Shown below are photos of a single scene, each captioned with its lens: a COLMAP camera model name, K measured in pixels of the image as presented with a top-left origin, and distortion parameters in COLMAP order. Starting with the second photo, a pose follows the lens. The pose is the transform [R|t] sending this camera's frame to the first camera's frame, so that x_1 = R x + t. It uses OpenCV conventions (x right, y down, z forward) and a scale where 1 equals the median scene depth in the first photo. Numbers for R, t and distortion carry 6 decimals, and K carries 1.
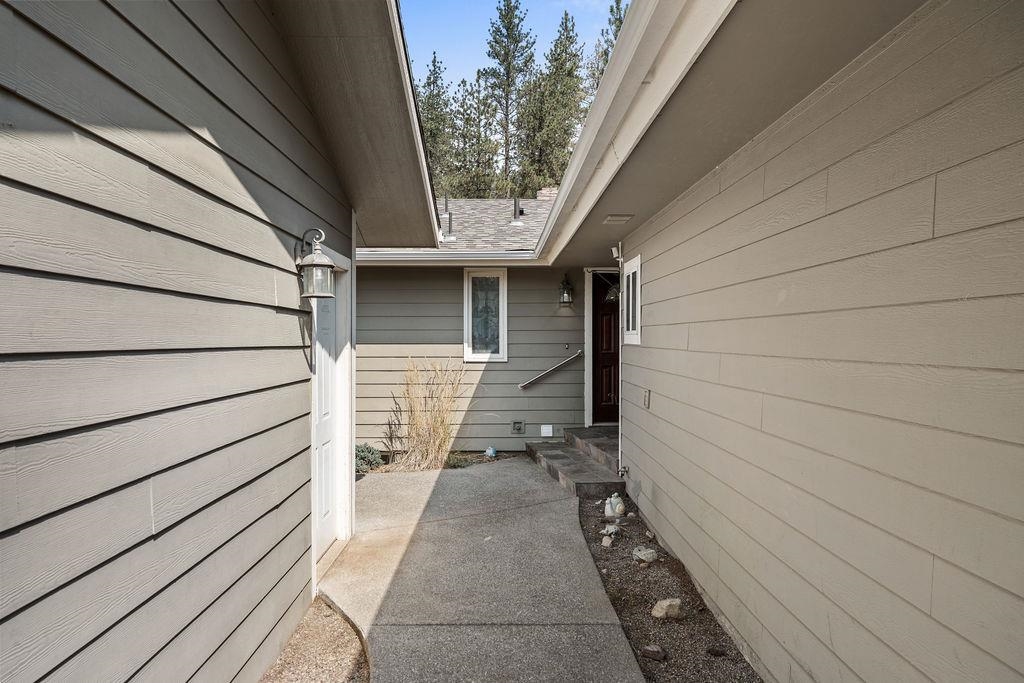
lens RADIAL K [[700.1, 0, 512.0], [0, 700.1, 341.5], [0, 0, 1]] dist [0.000398, -0.000007]
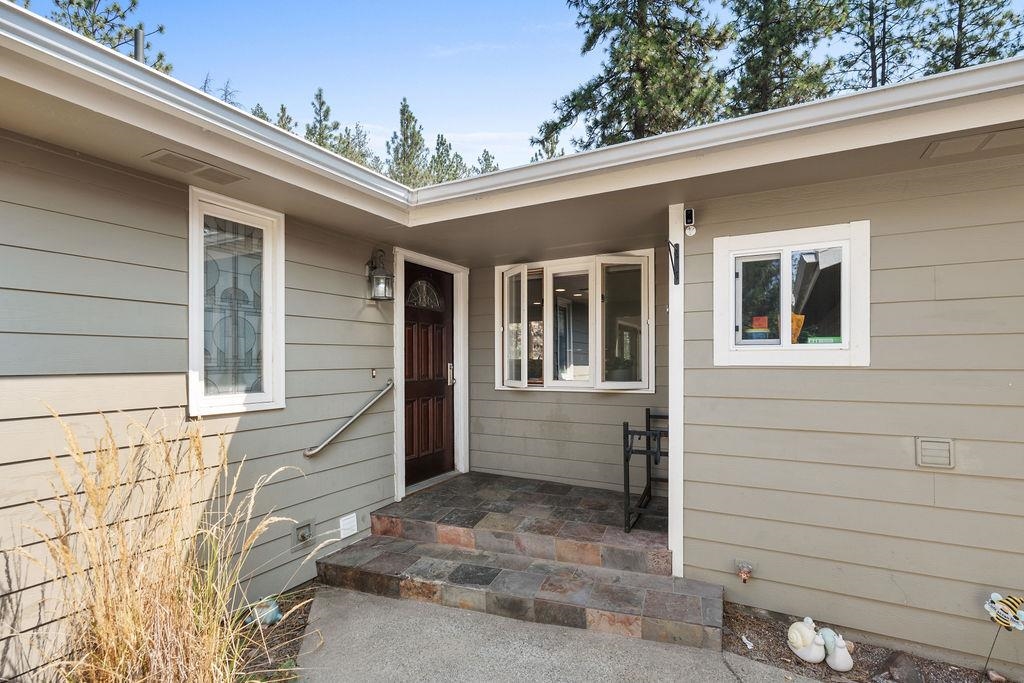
lens RADIAL K [[478.2, 0, 514.2], [0, 478.2, 360.0], [0, 0, 1]] dist [0.000158, 0.000000]
pose [[0.485236, -0.001010, 0.874382, -0.218131], [0.009337, 0.999948, -0.004027, -0.001275], [-0.874333, 0.010118, 0.485221, 0.698577]]
